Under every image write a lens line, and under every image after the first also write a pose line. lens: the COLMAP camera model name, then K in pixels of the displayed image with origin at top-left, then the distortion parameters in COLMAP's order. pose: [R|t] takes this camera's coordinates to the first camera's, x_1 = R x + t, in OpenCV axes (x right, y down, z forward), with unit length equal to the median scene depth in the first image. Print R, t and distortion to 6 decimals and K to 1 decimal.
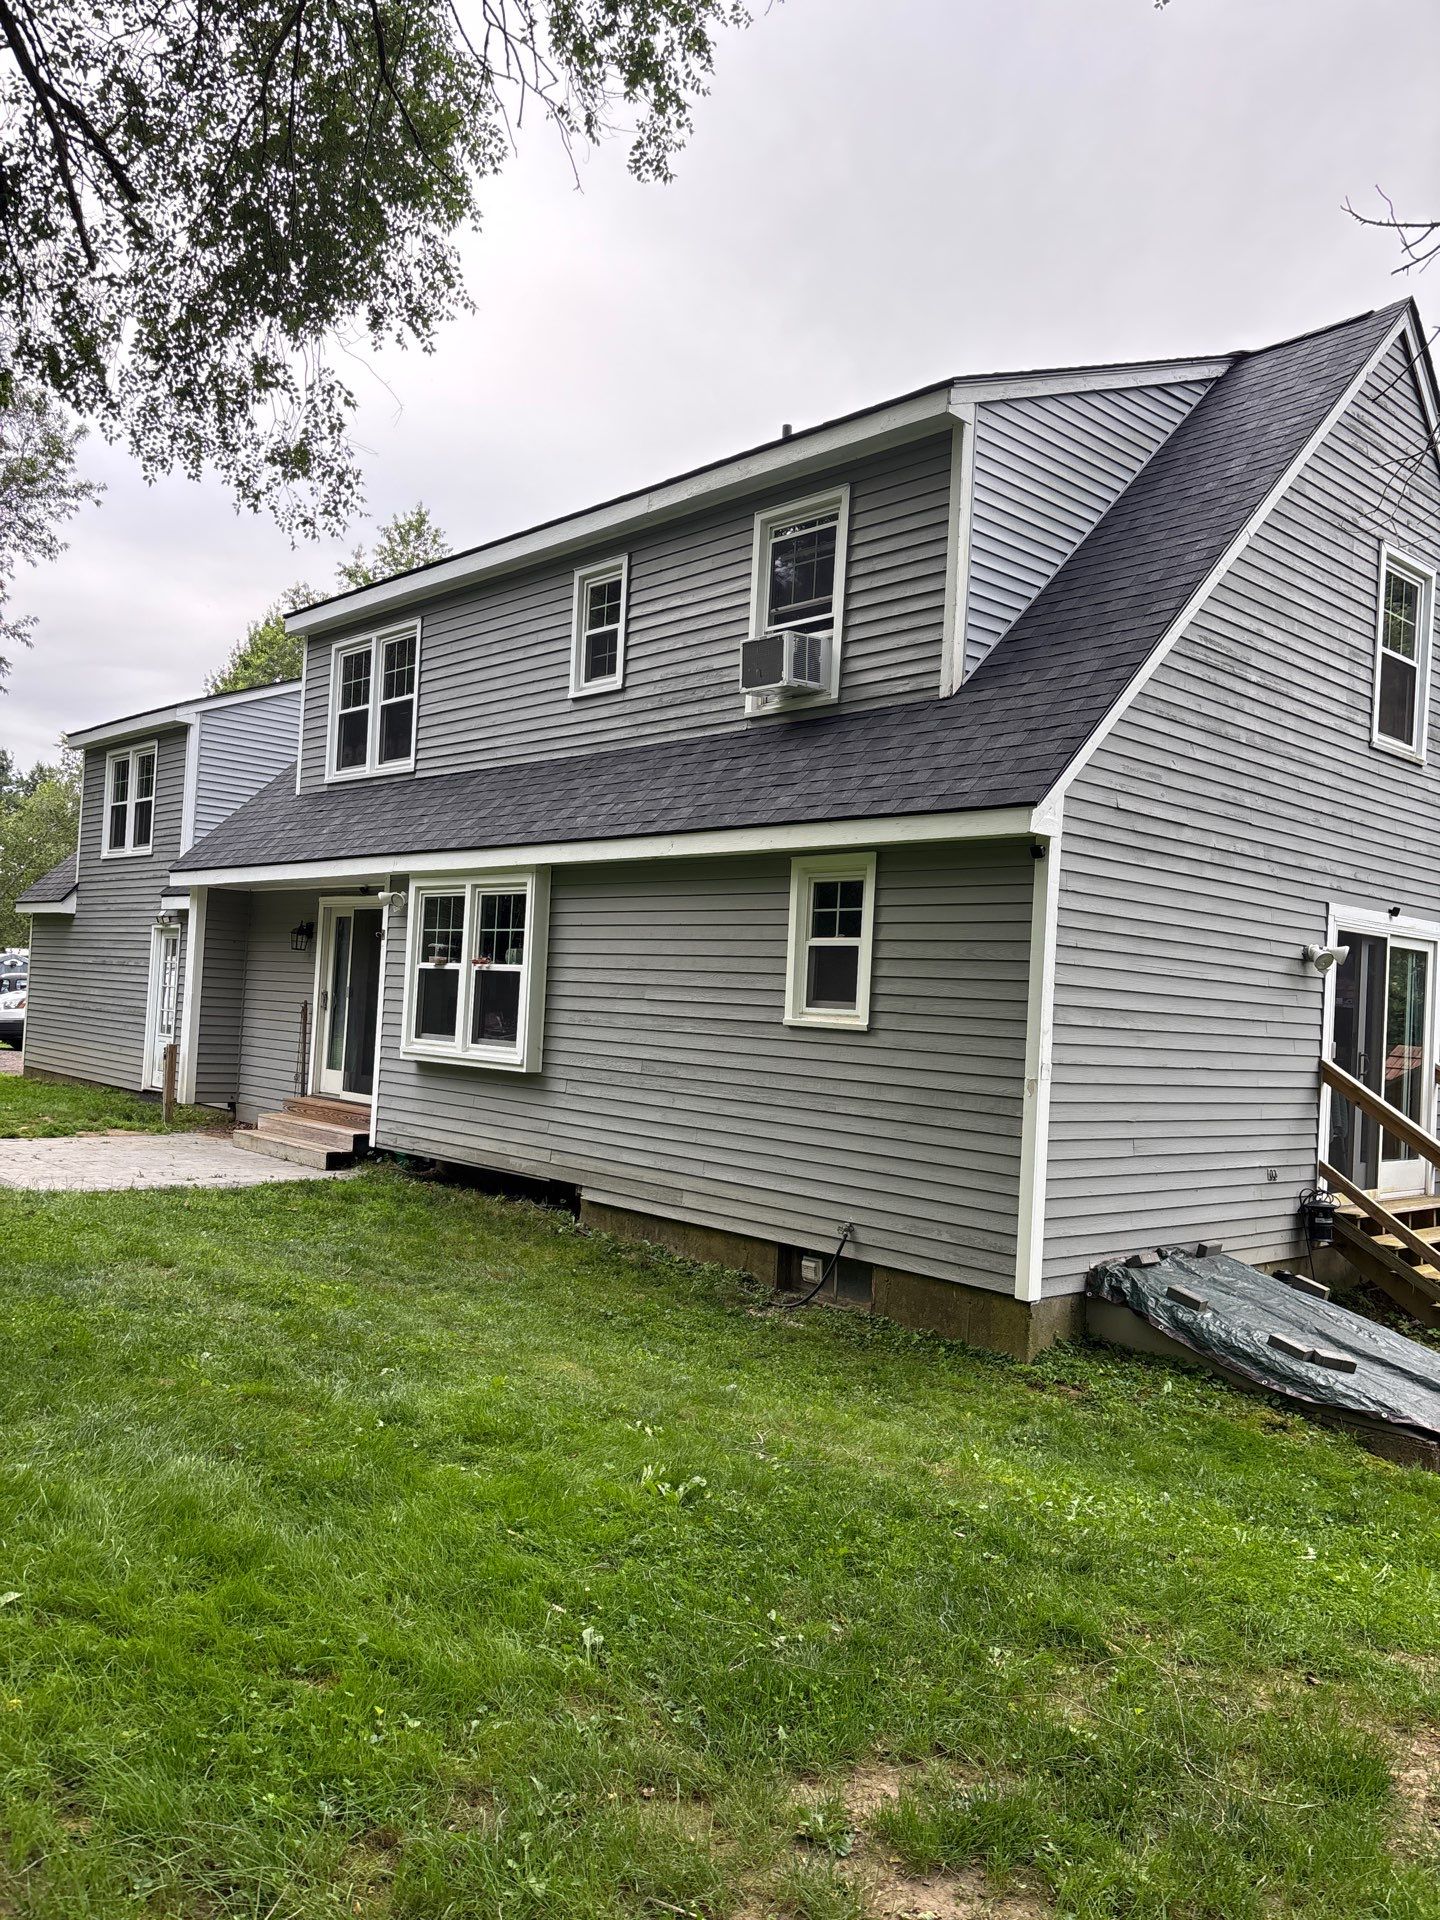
lens RADIAL K [[1448.3, 0, 696.3], [0, 1448.3, 972.5], [0, 0, 1]] dist [0.061357, -0.063490]
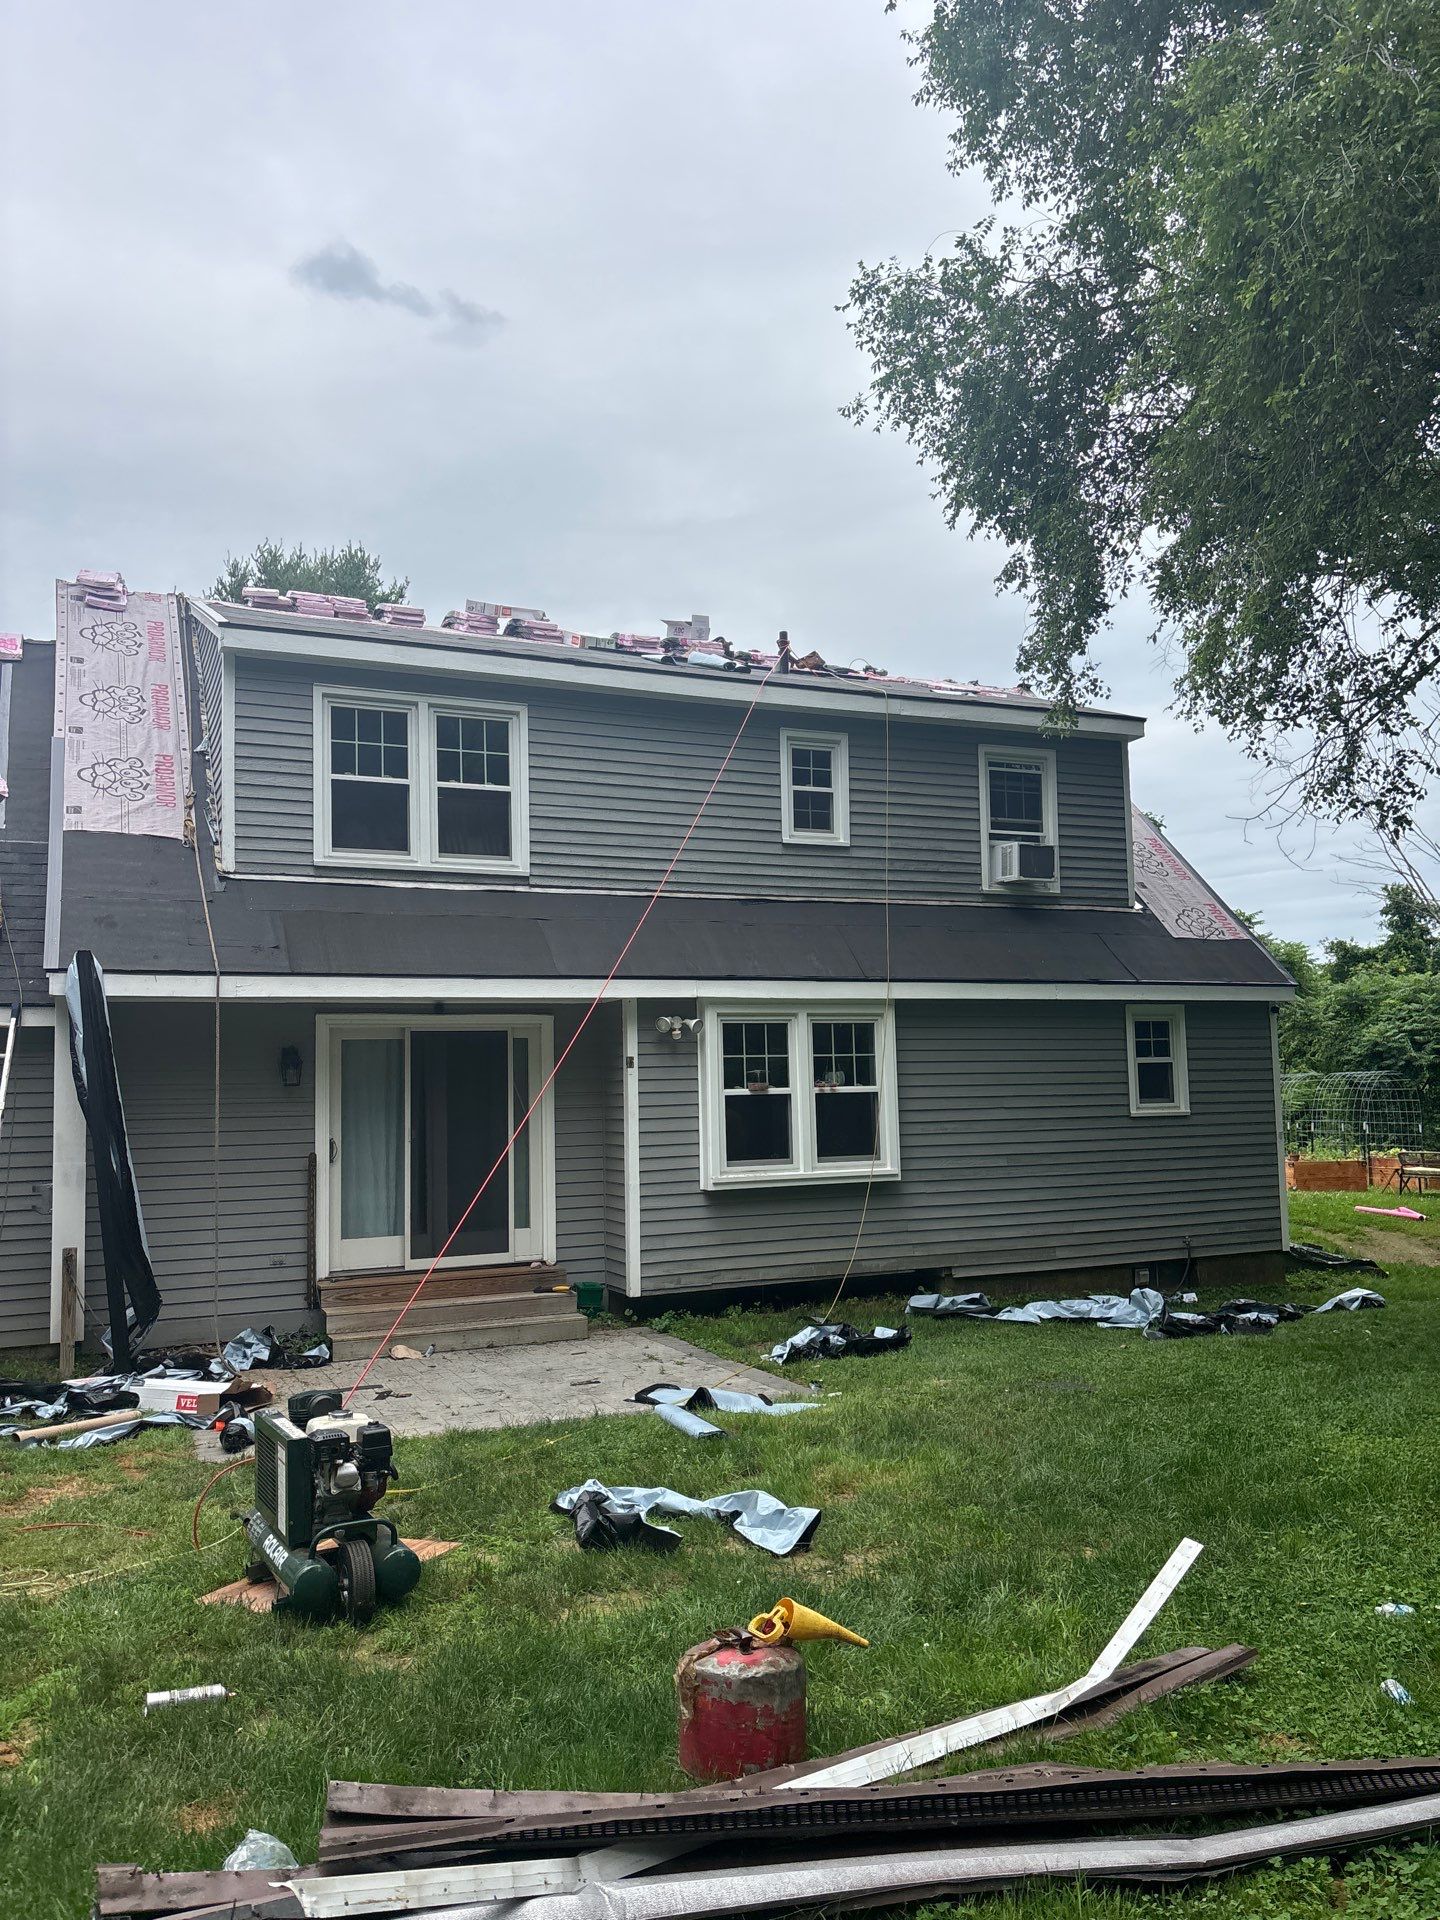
lens RADIAL K [[1448.3, 0, 711.3], [0, 1448.3, 969.3], [0, 0, 1]] dist [0.061357, -0.063490]
pose [[0.313889, 0.023827, 0.949161, -1.287861], [0.020391, 0.999285, -0.031829, -0.065879], [-0.949241, 0.029345, 0.313178, 0.797216]]
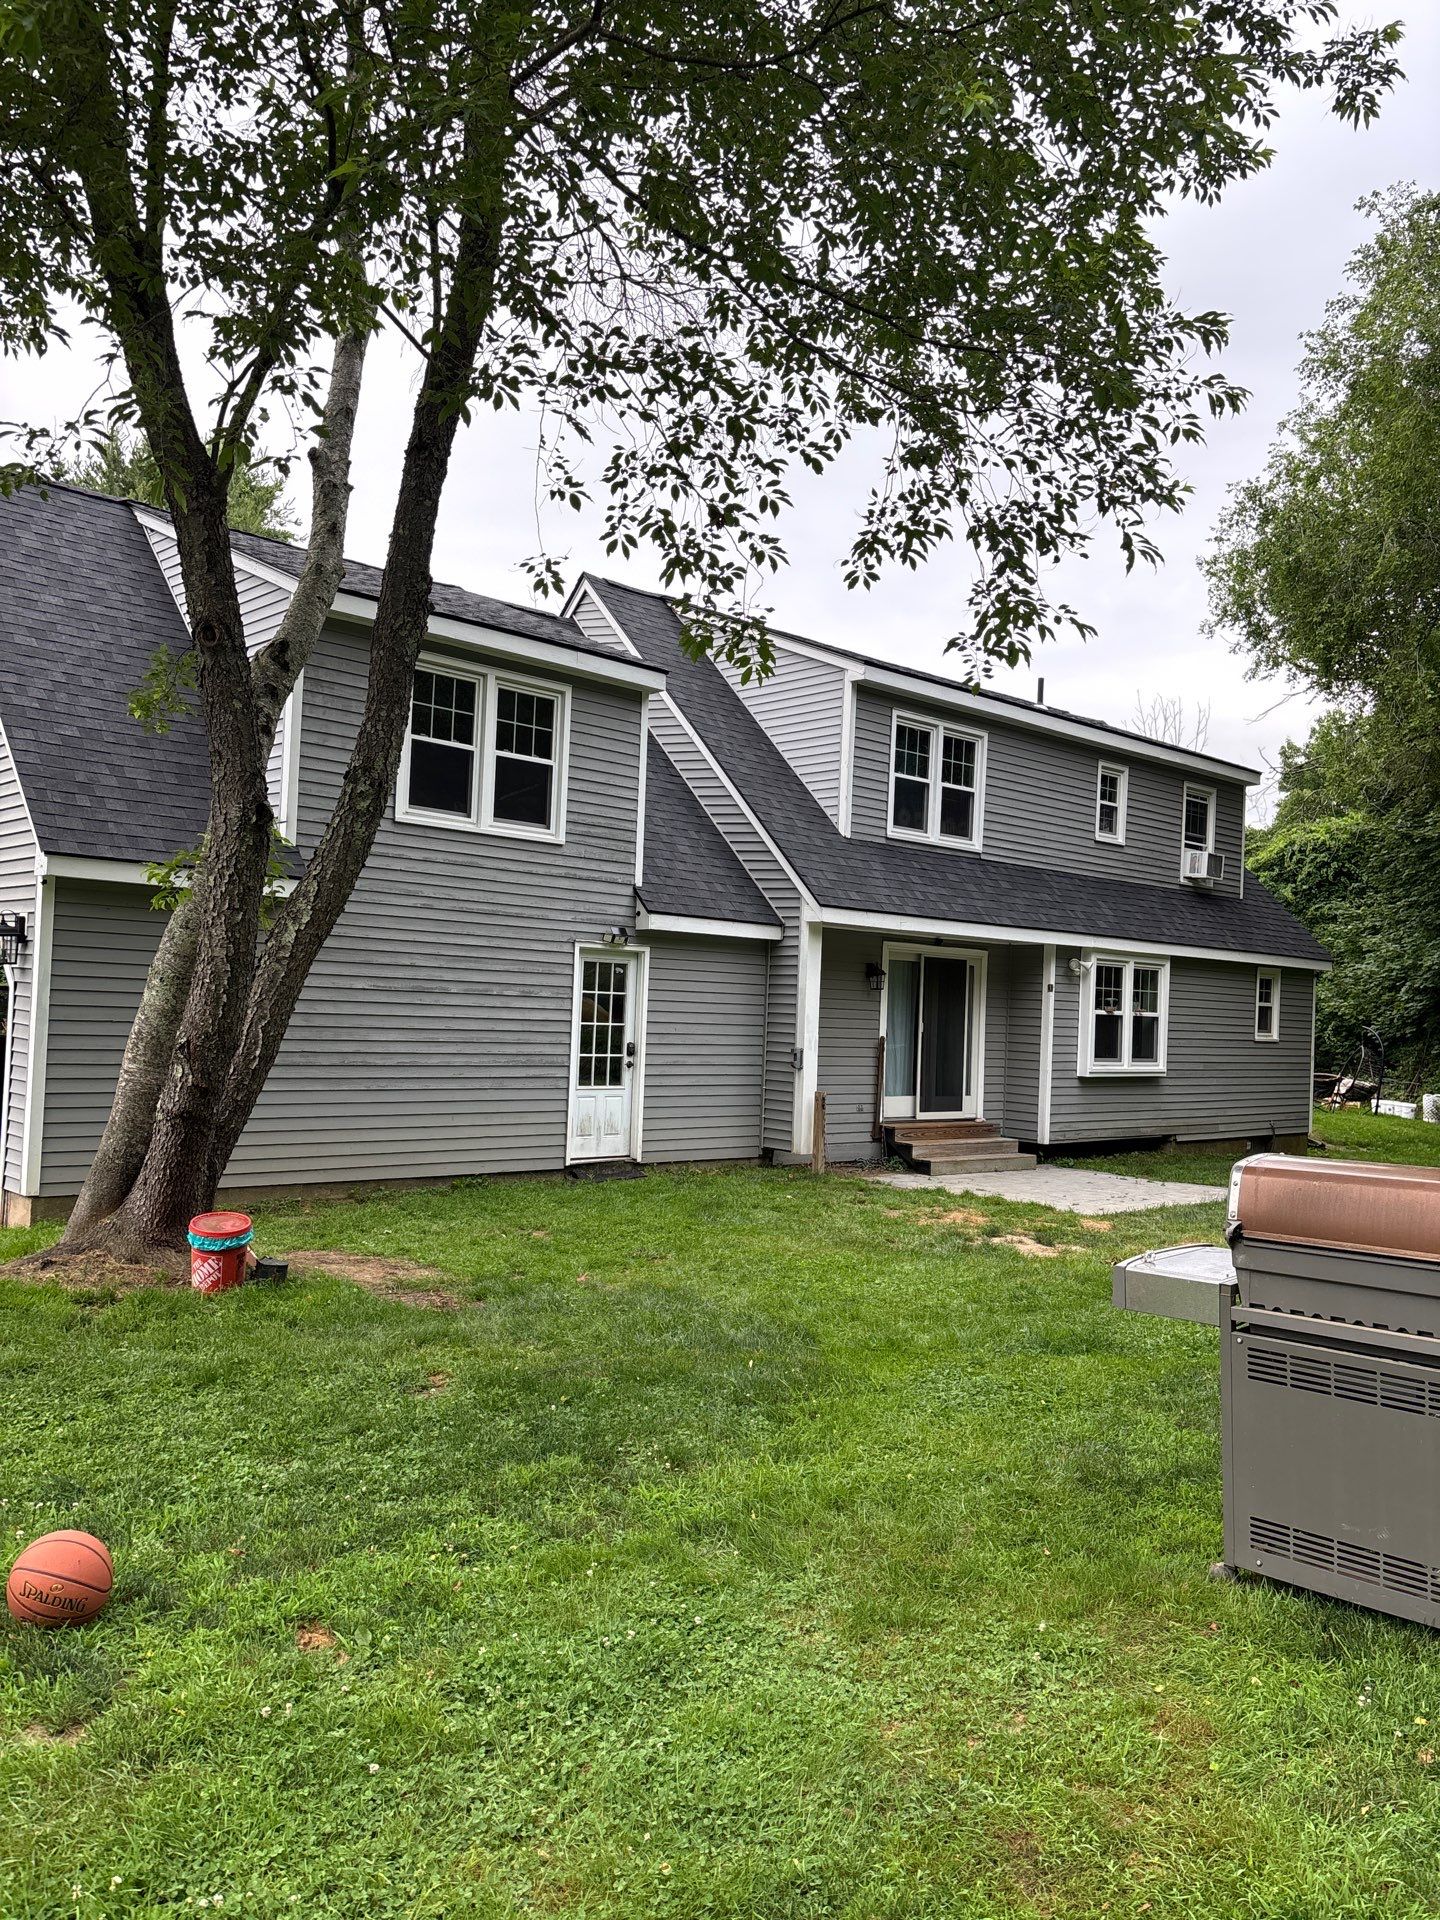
lens RADIAL K [[1448.3, 0, 700.5], [0, 1448.3, 975.5], [0, 0, 1]] dist [0.061357, -0.063490]
pose [[-0.002159, -0.030812, 0.999523, -1.892788], [-0.060170, 0.997718, 0.030626, -0.071657], [-0.998186, -0.060075, -0.004008, 1.605111]]
